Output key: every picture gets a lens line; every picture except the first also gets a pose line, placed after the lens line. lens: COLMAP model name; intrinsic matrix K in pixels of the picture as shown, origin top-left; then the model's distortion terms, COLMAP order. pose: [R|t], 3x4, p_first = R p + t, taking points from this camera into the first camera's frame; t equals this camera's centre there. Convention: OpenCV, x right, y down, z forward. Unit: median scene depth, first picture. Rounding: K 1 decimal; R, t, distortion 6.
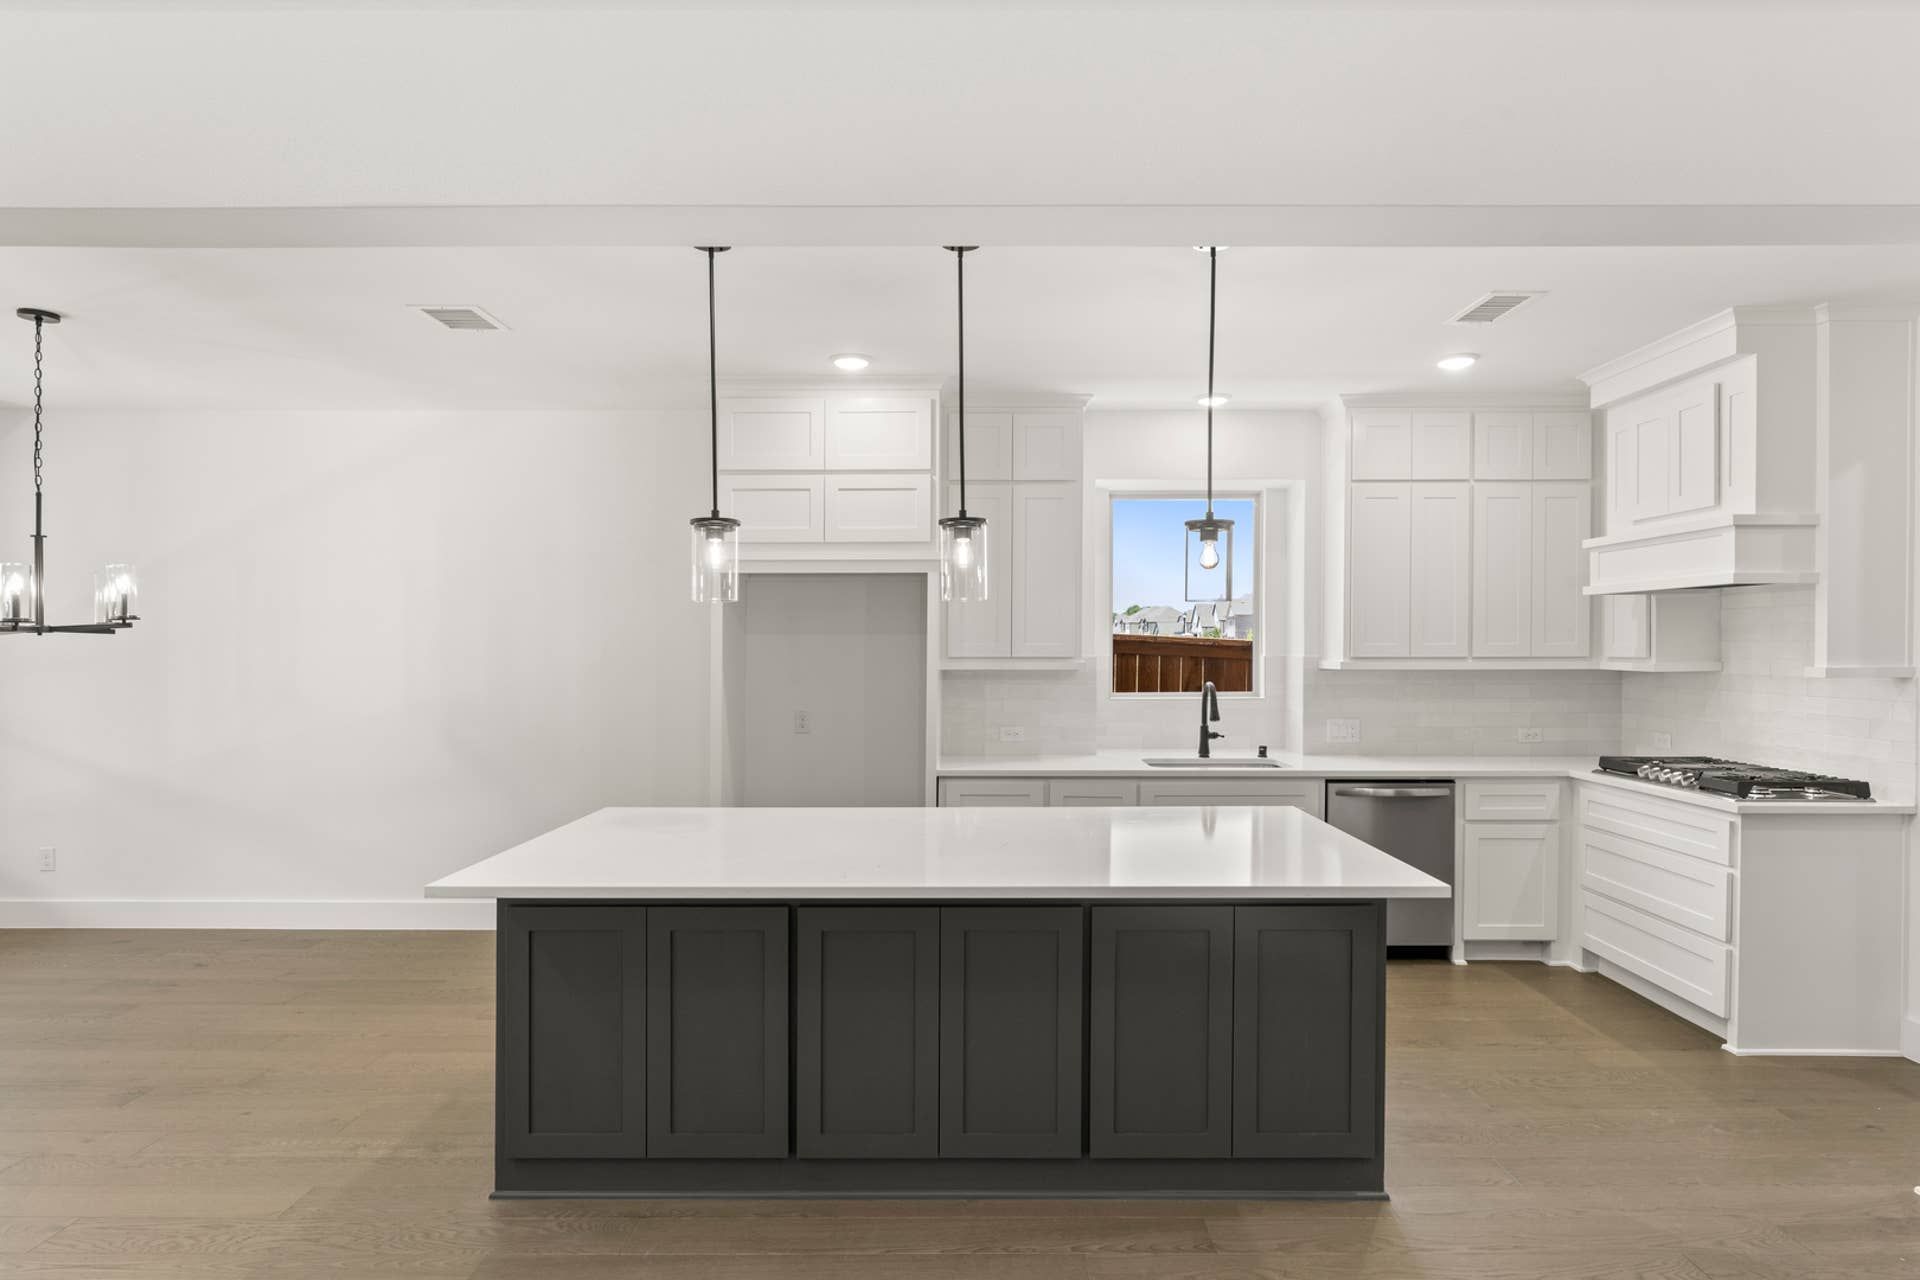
lens RADIAL K [[1029.7, 0, 973.9], [0, 1029.7, 641.4], [0, 0, 1]] dist [-0.004745, -0.001174]
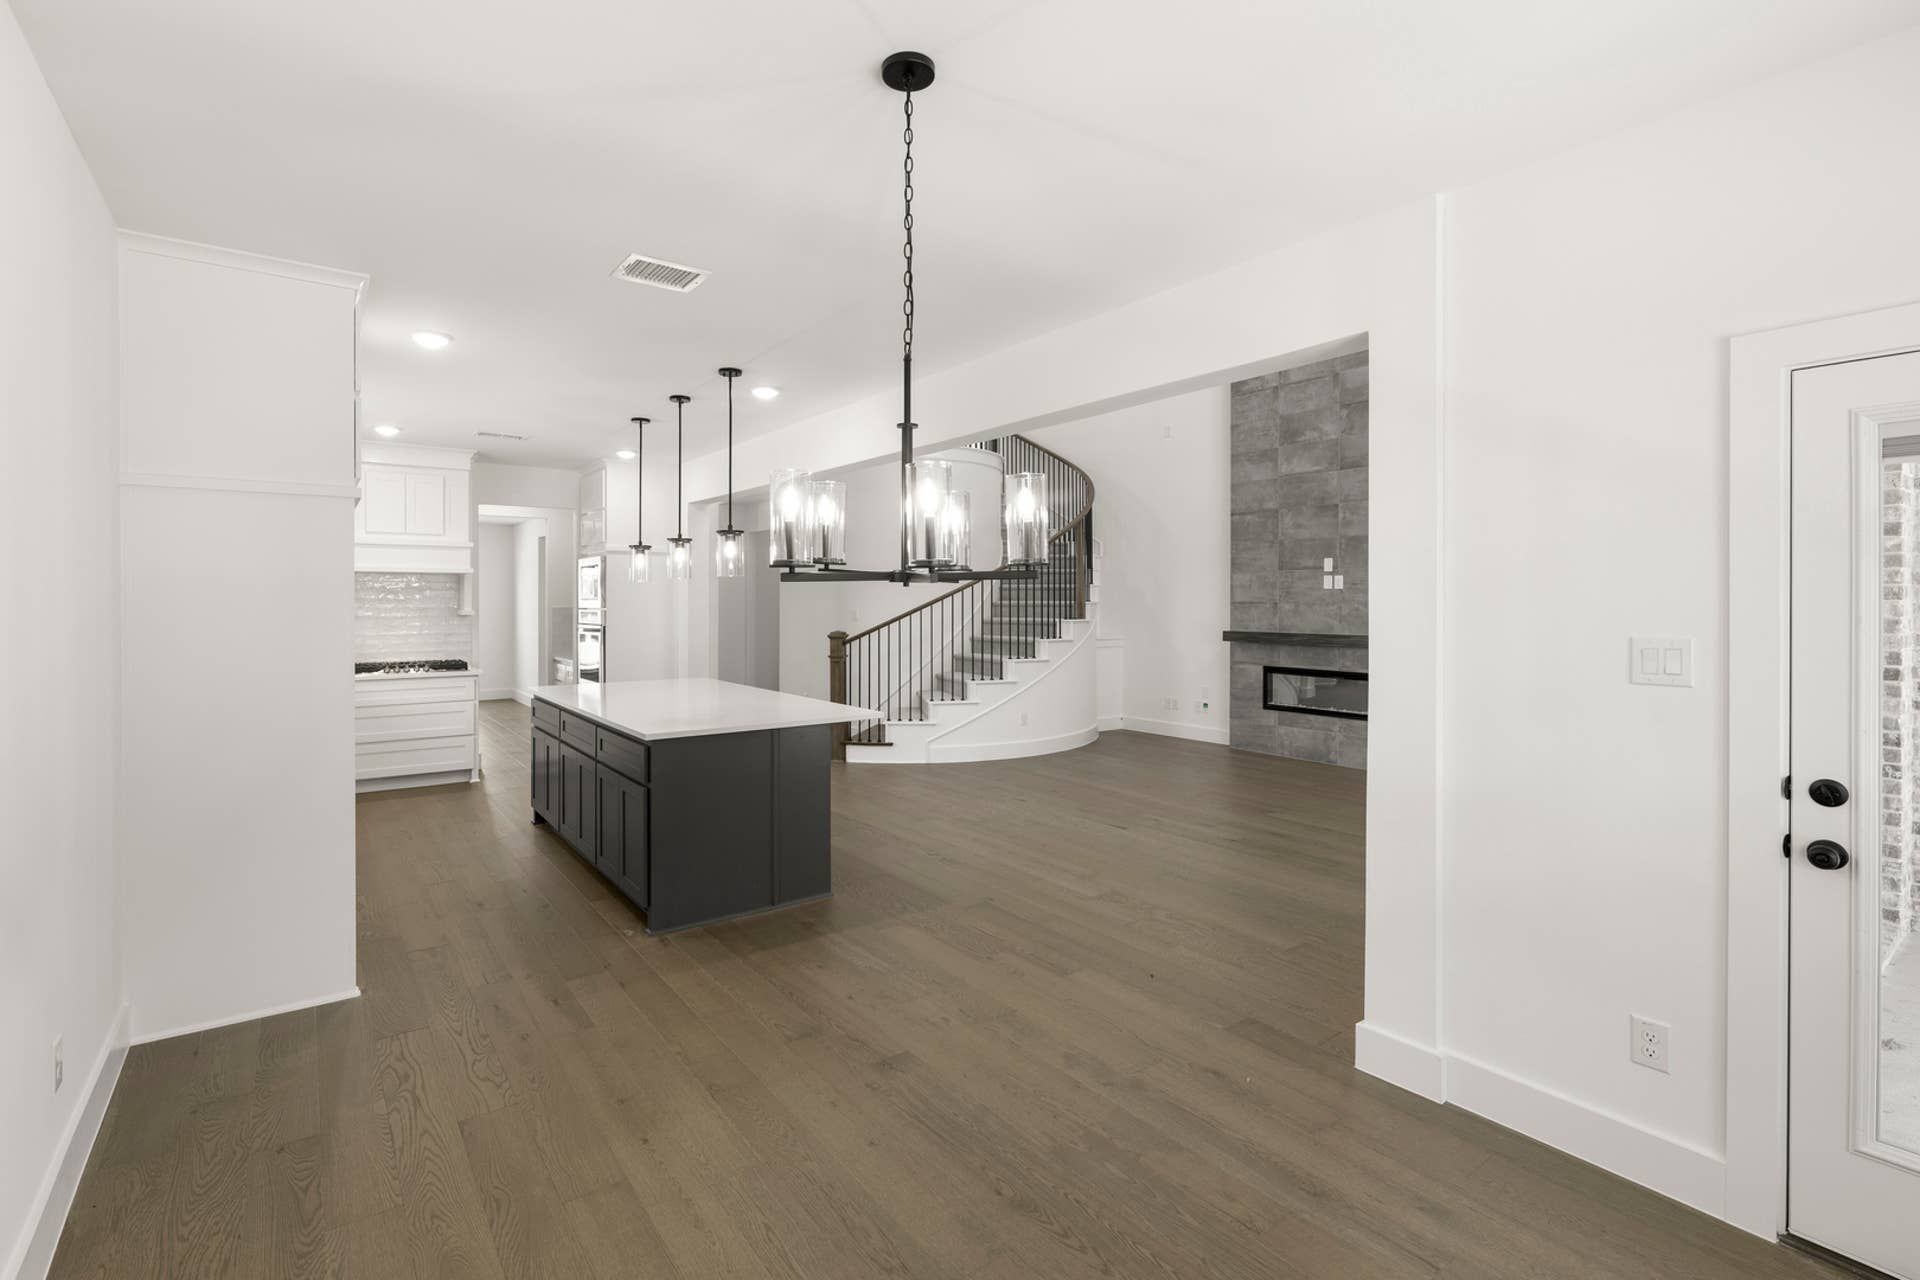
lens RADIAL K [[881.5, 0, 942.5], [0, 881.5, 603.9], [0, 0, 1]] dist [-0.000071, 0.000238]
pose [[-0.594196, -0.006844, 0.804291, -1.263066], [-0.003574, 0.999976, 0.005869, -0.004079], [-0.804313, 0.000612, -0.594206, 1.185332]]
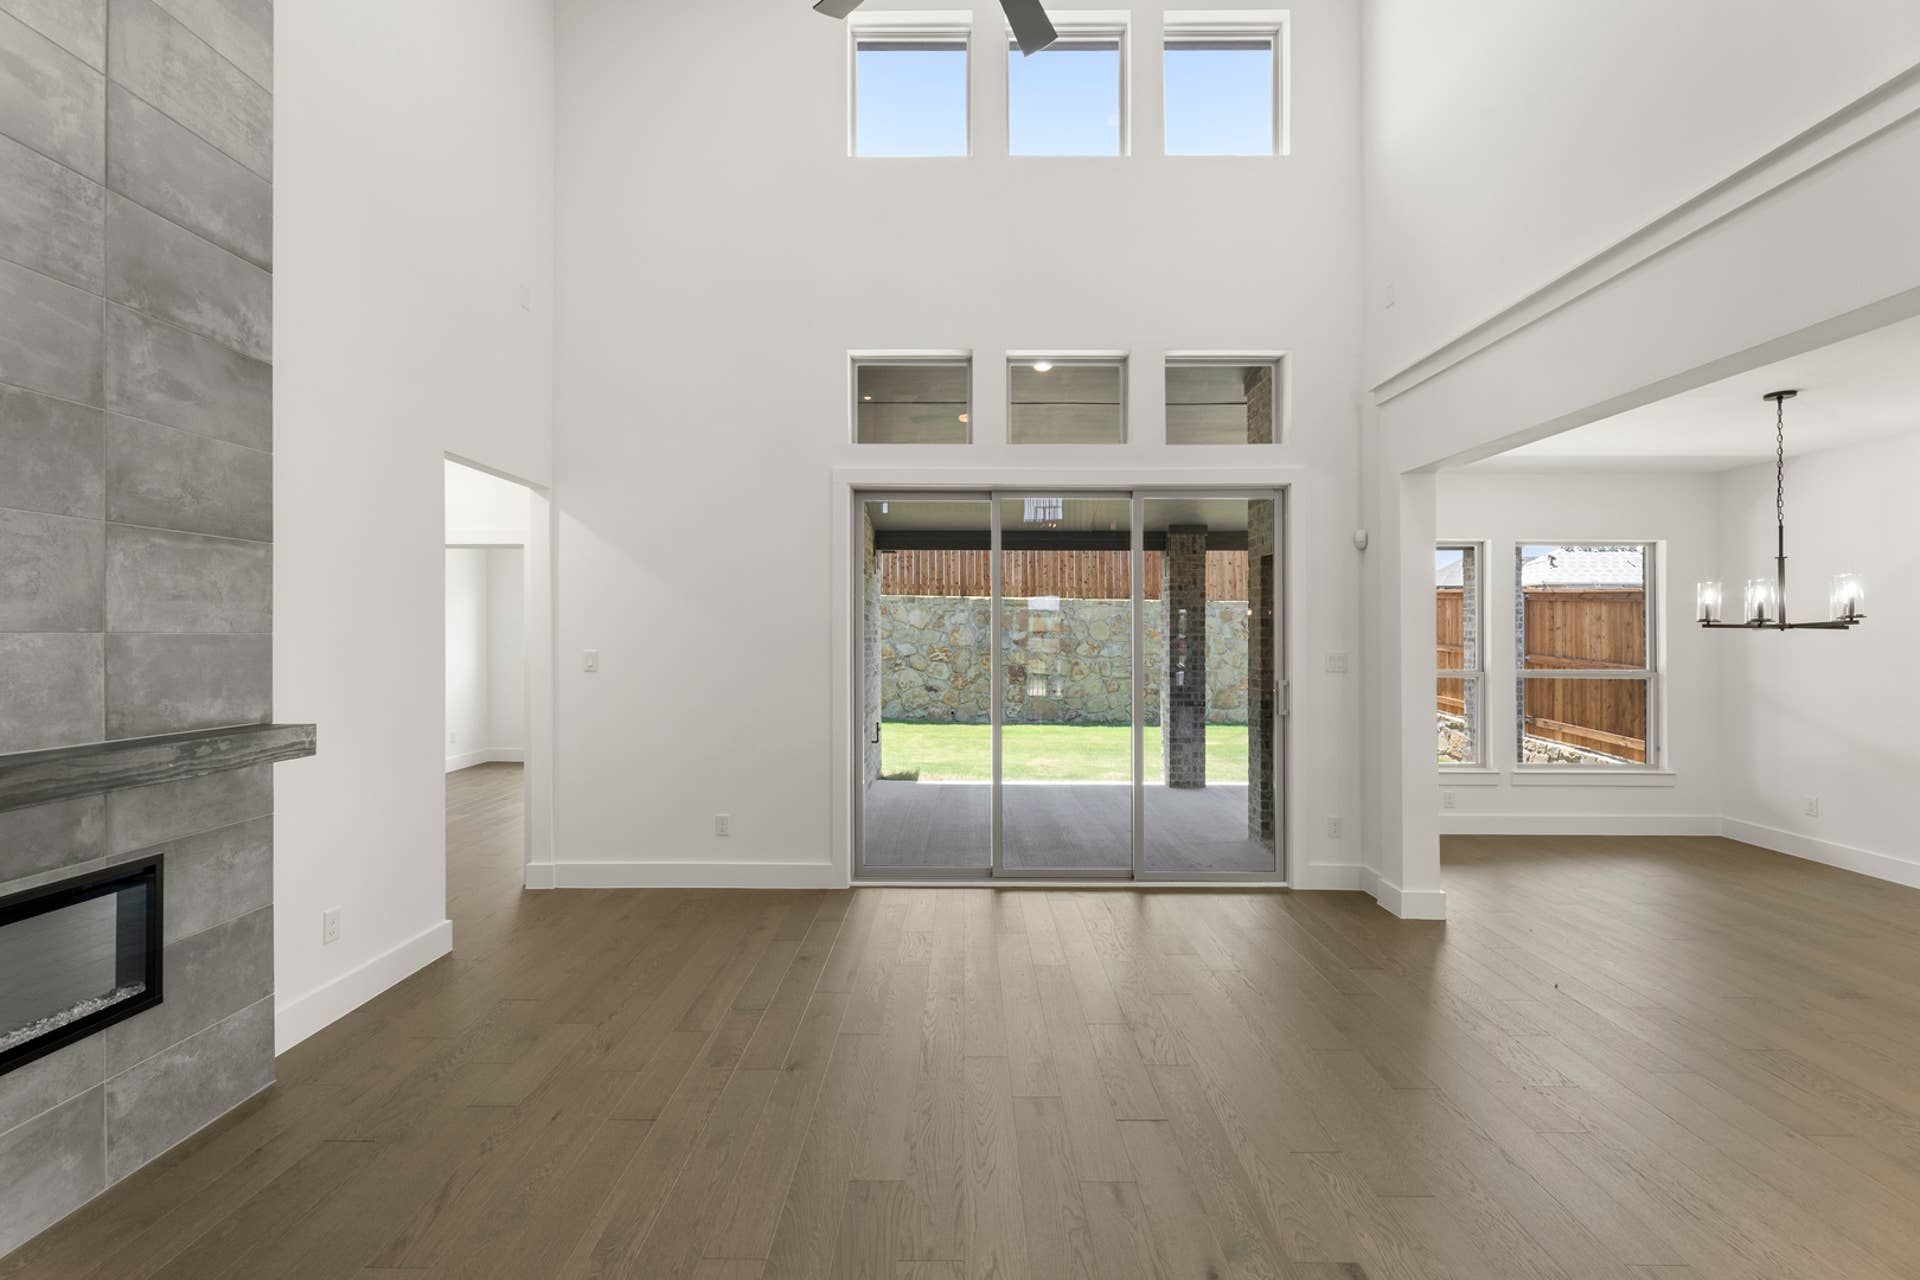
lens RADIAL K [[822.4, 0, 966.8], [0, 822.4, 630.4], [0, 0, 1]] dist [0.000475, 0.000042]
pose [[0.002181, -0.007690, -0.999968, 0.163318], [-0.000101, 0.999970, -0.007690, 0.001784], [0.999998, 0.000118, 0.002180, -0.075571]]
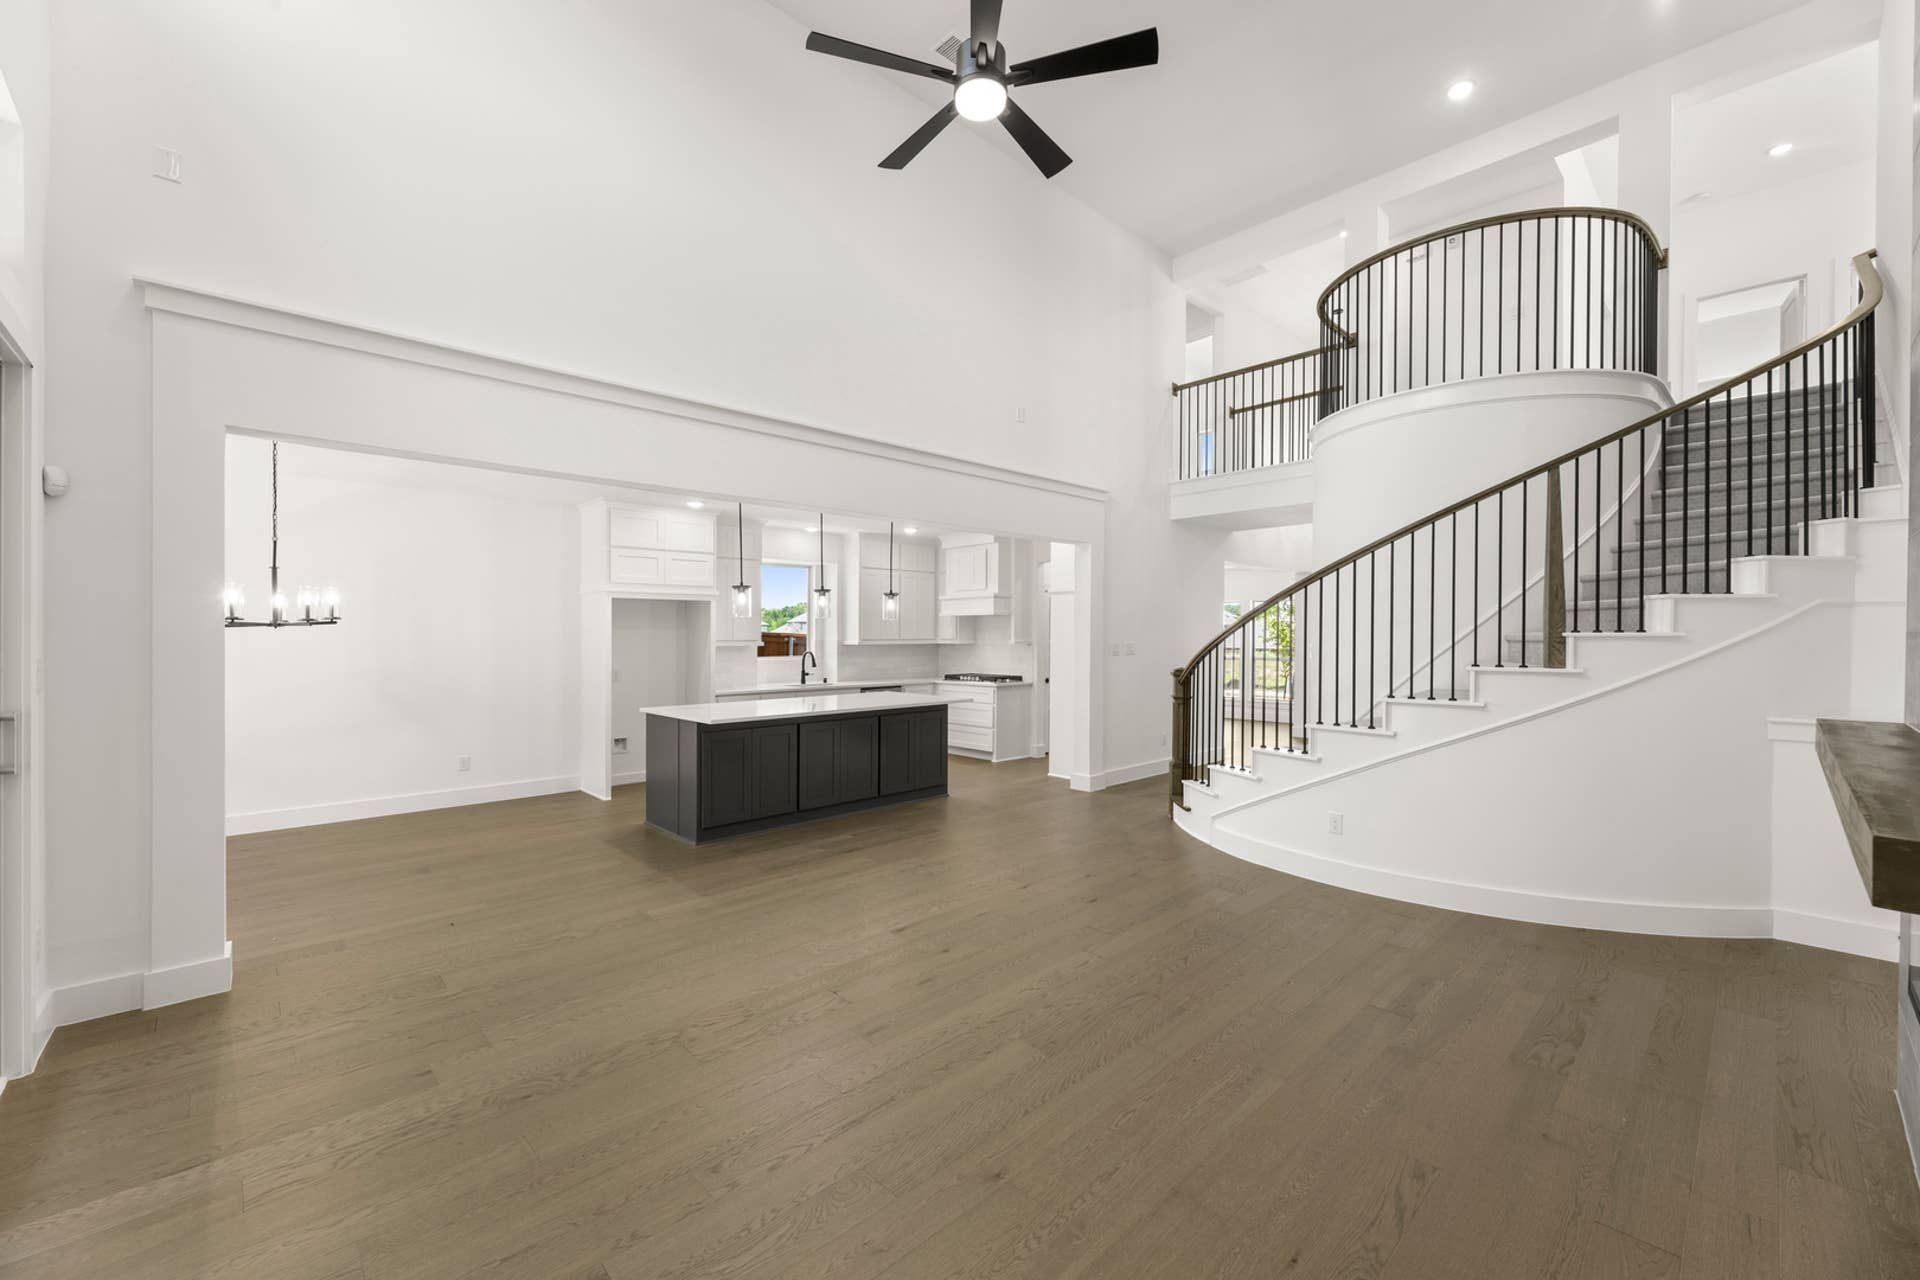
lens RADIAL K [[775.1, 0, 932.0], [0, 775.1, 611.4], [0, 0, 1]] dist [0.004072, 0.000082]
pose [[0.739609, 0.019227, 0.672762, -0.915824], [-0.000069, 0.999594, -0.028492, 0.001501], [-0.673037, 0.021027, 0.739310, -0.583391]]
